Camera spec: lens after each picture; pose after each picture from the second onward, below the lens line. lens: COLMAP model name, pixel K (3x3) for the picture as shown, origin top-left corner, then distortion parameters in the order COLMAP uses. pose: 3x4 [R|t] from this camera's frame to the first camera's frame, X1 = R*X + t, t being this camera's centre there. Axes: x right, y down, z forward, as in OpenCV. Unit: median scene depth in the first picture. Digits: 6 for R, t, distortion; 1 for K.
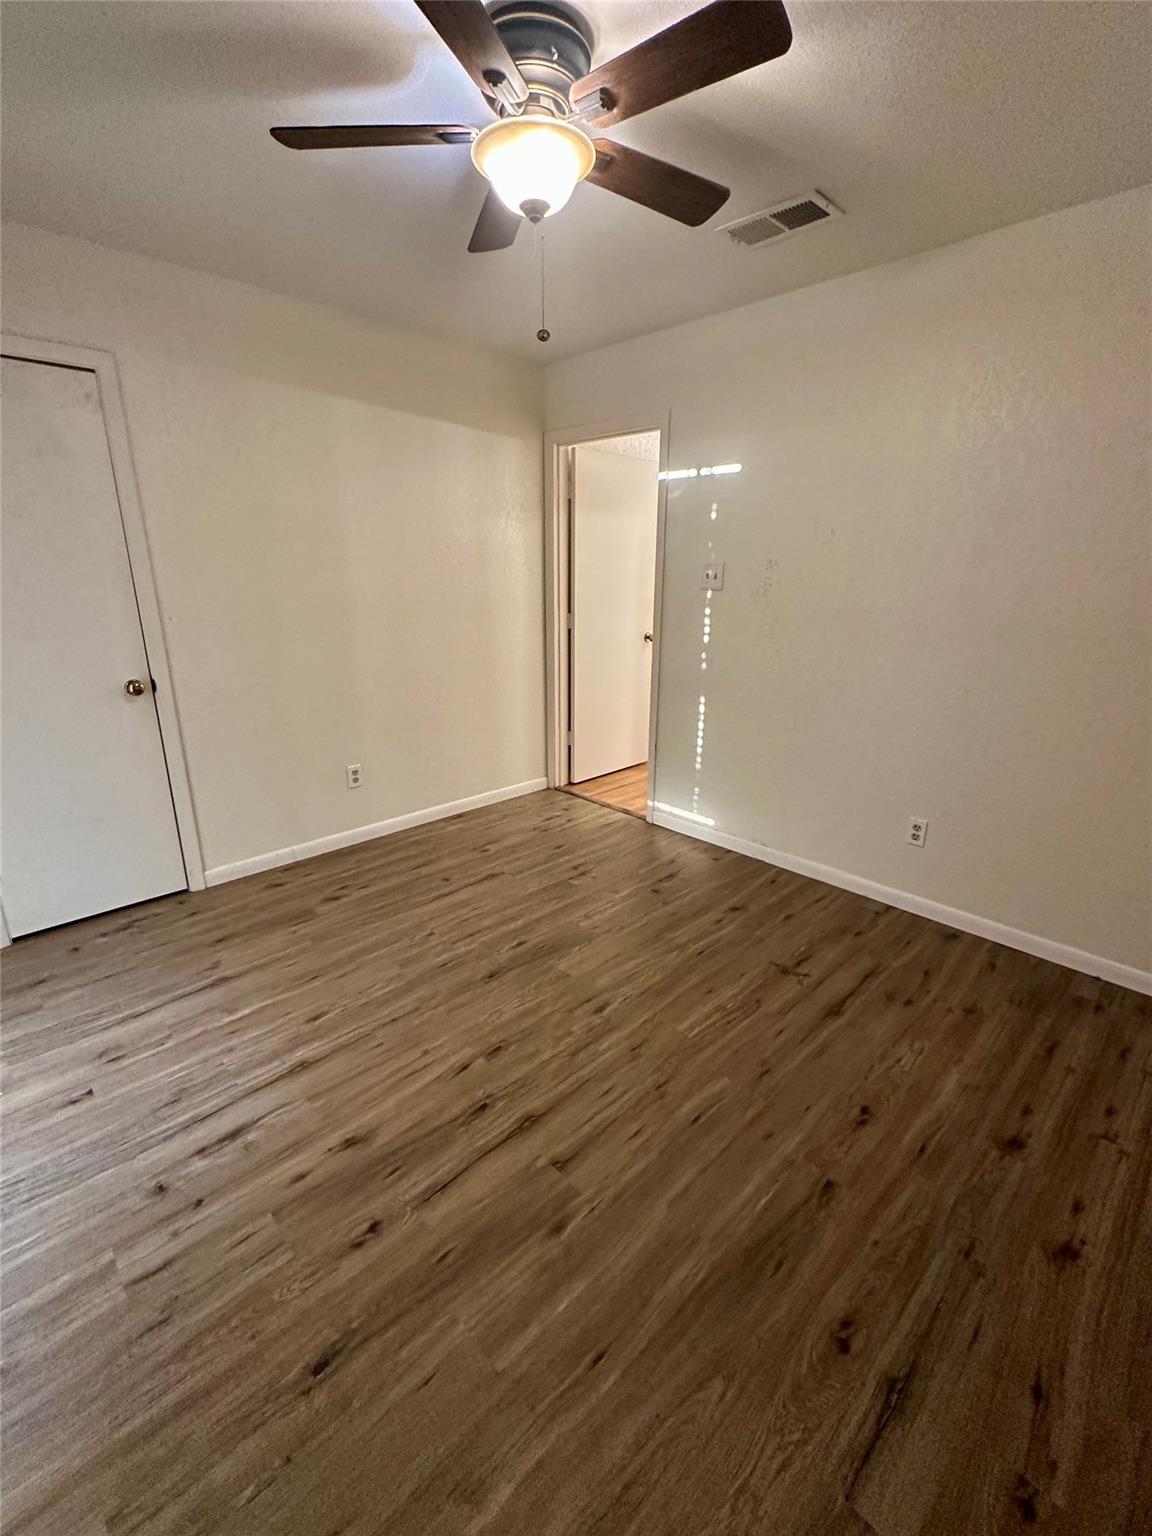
lens RADIAL K [[667.4, 0, 580.3], [0, 667.4, 764.3], [0, 0, 1]] dist [-0.000755, 0.000111]
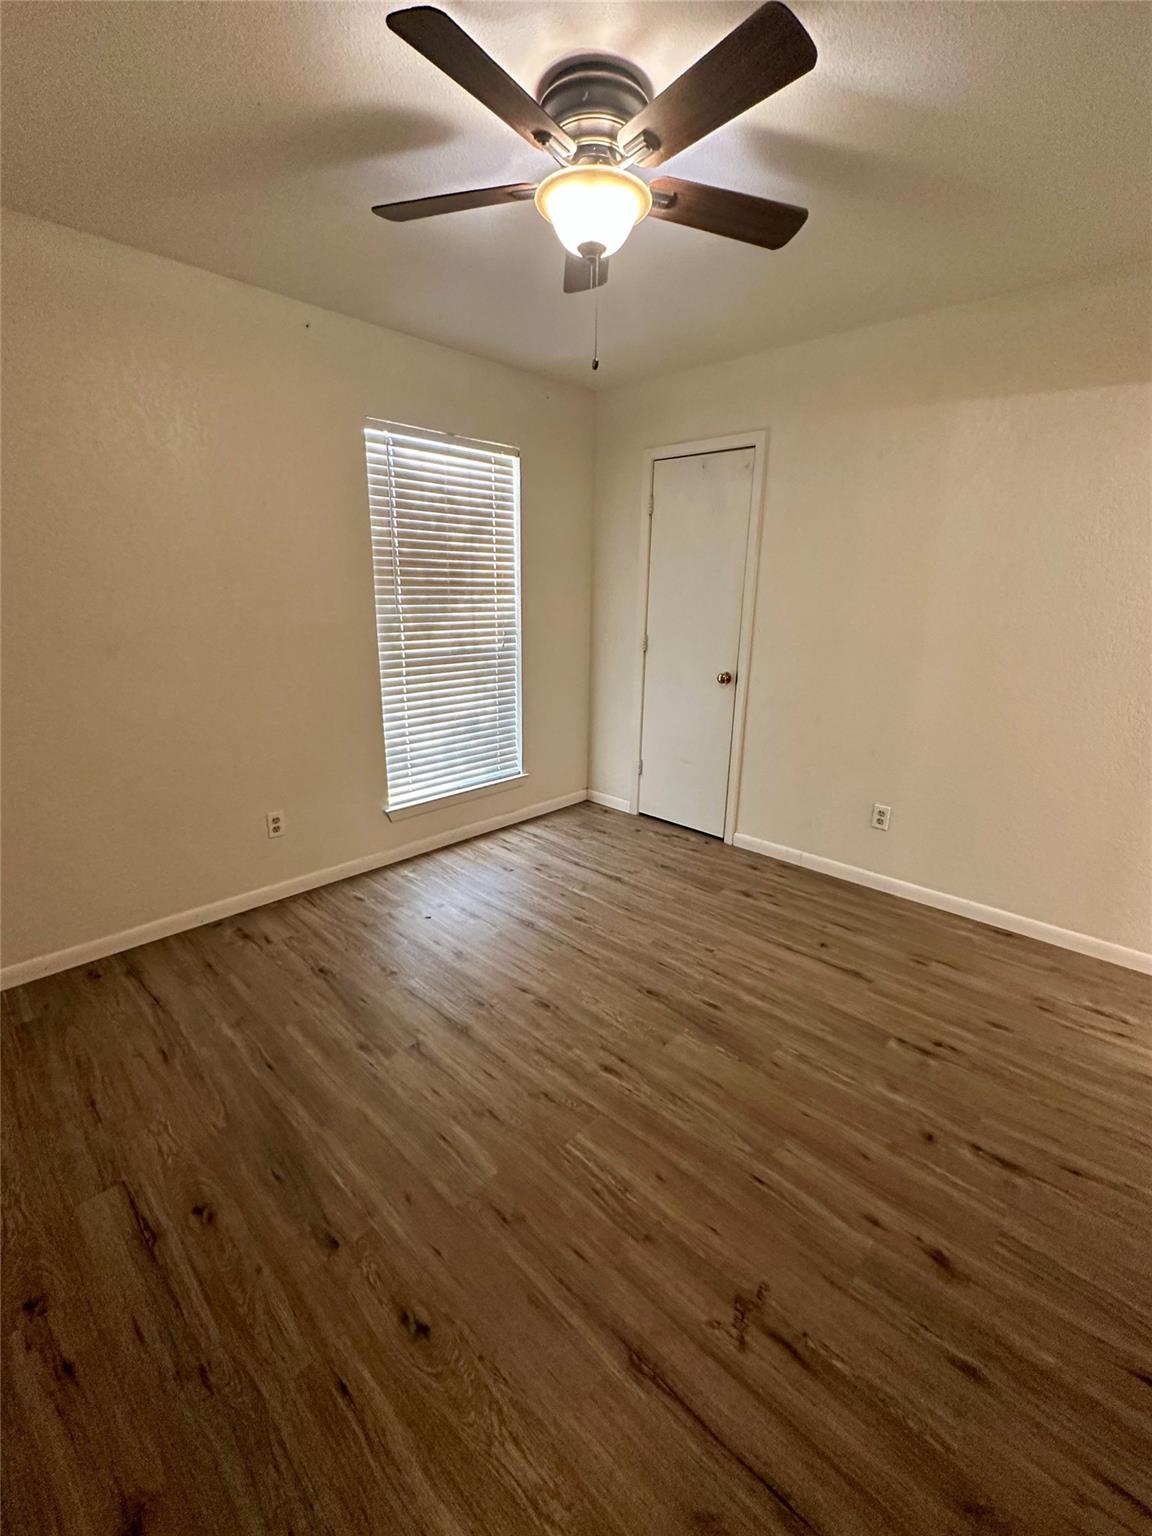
lens RADIAL K [[654.8, 0, 578.8], [0, 654.8, 769.1], [0, 0, 1]] dist [-0.001884, 0.000088]
pose [[0.039673, 0.268193, -0.962548, 0.813528], [-0.300378, 0.921950, 0.244501, -0.227093], [0.952995, 0.279428, 0.117135, 0.775833]]
